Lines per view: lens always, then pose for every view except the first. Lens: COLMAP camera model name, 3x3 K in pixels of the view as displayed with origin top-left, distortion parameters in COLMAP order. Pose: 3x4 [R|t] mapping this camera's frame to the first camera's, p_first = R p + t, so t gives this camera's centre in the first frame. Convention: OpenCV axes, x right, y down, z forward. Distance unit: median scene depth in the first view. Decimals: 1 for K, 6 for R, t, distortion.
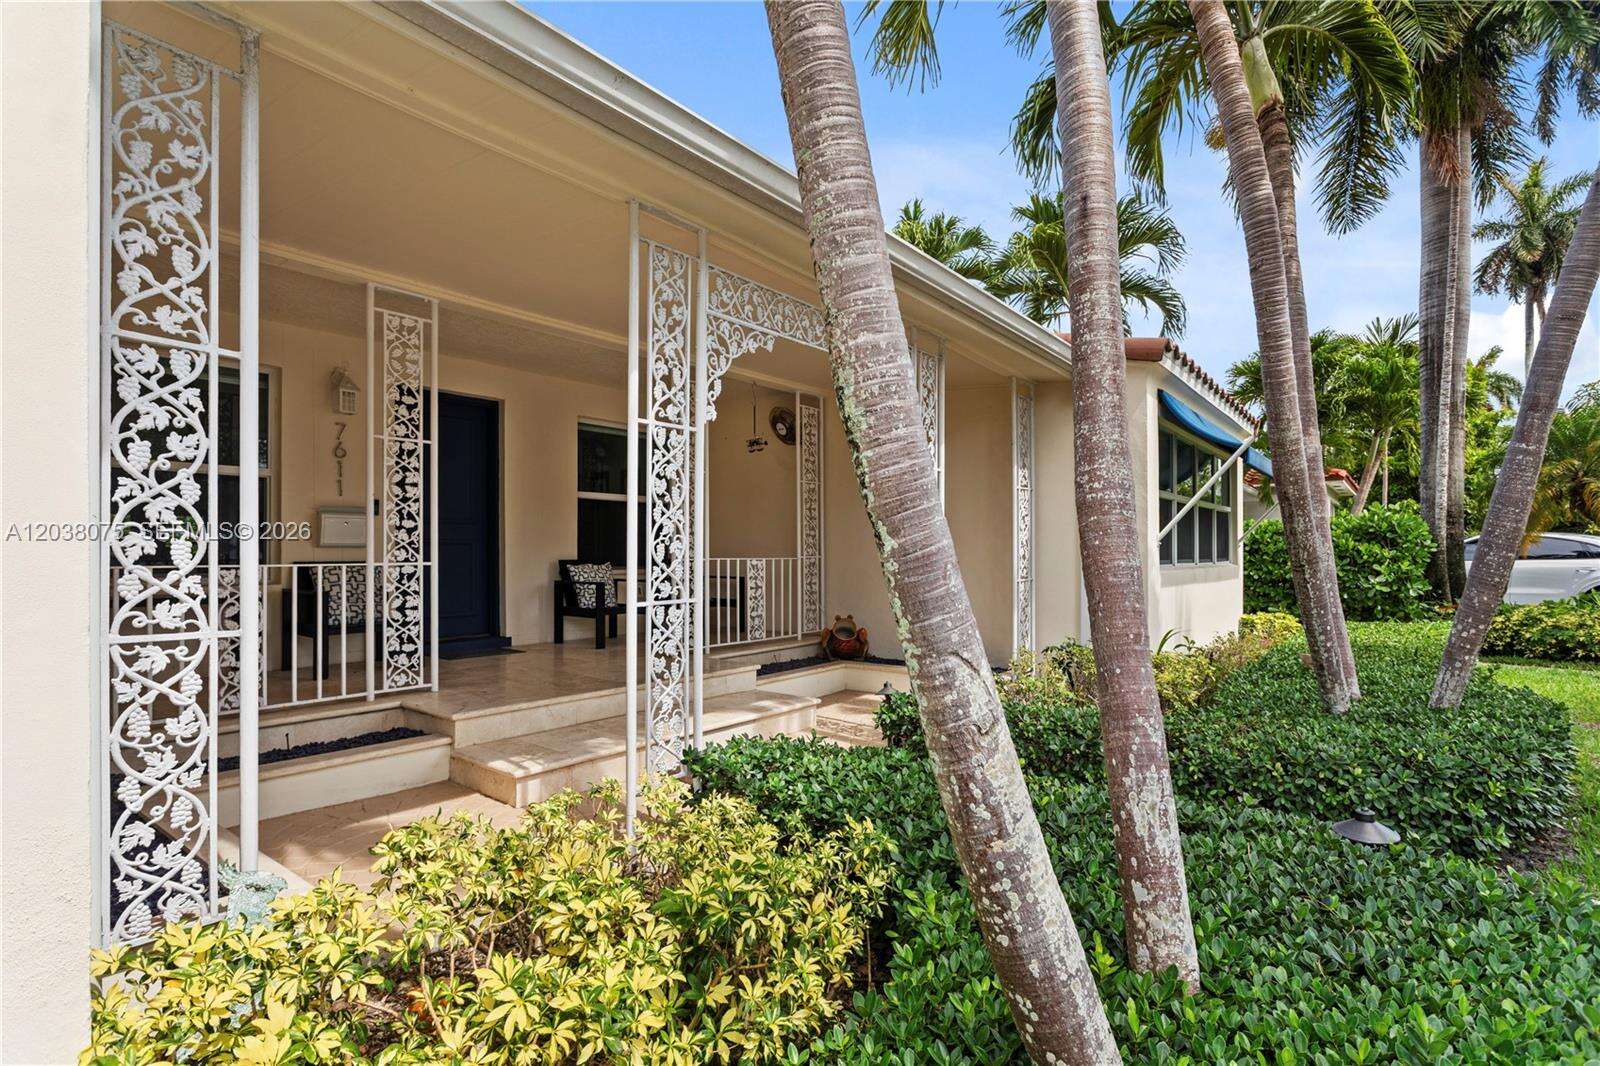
lens RADIAL K [[773.3, 0, 787.8], [0, 773.3, 542.4], [0, 0, 1]] dist [-0.009658, 0.004728]
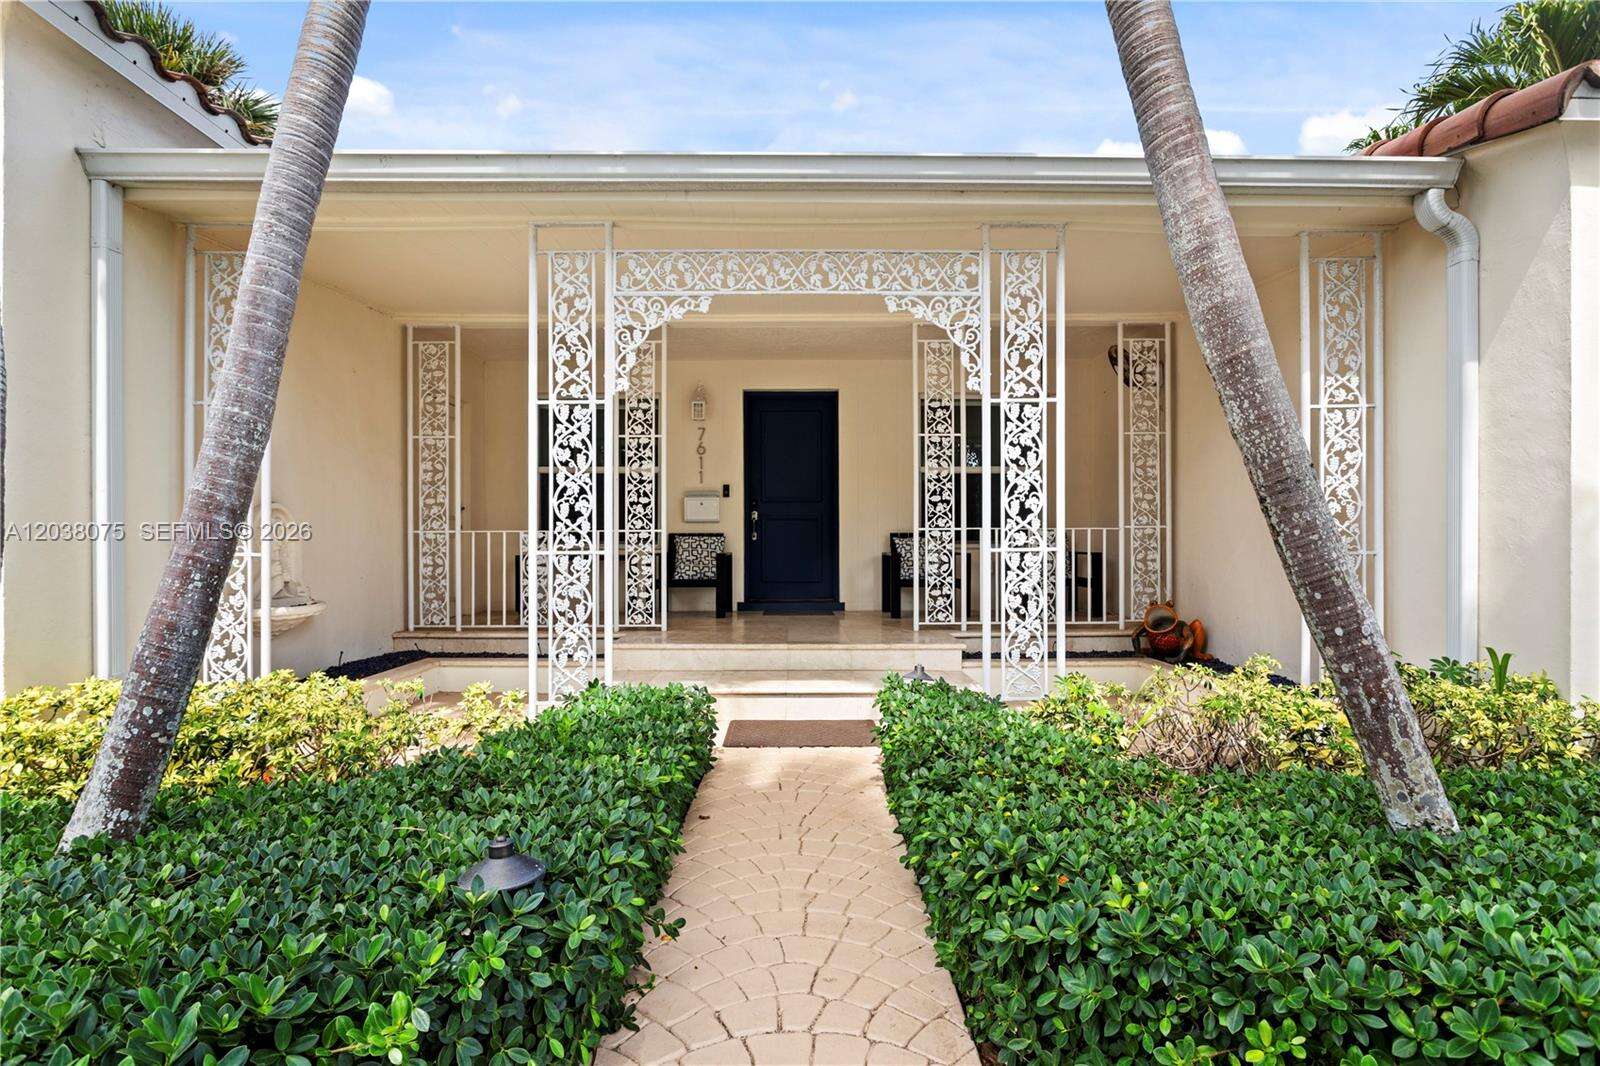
lens RADIAL K [[773.3, 0, 789.1], [0, 773.3, 539.0], [0, 0, 1]] dist [-0.009658, 0.004728]
pose [[0.639042, -0.004424, -0.769159, 0.944469], [0.012330, 0.999914, 0.004493, 0.054366], [0.769073, -0.012355, 0.639041, 0.493433]]
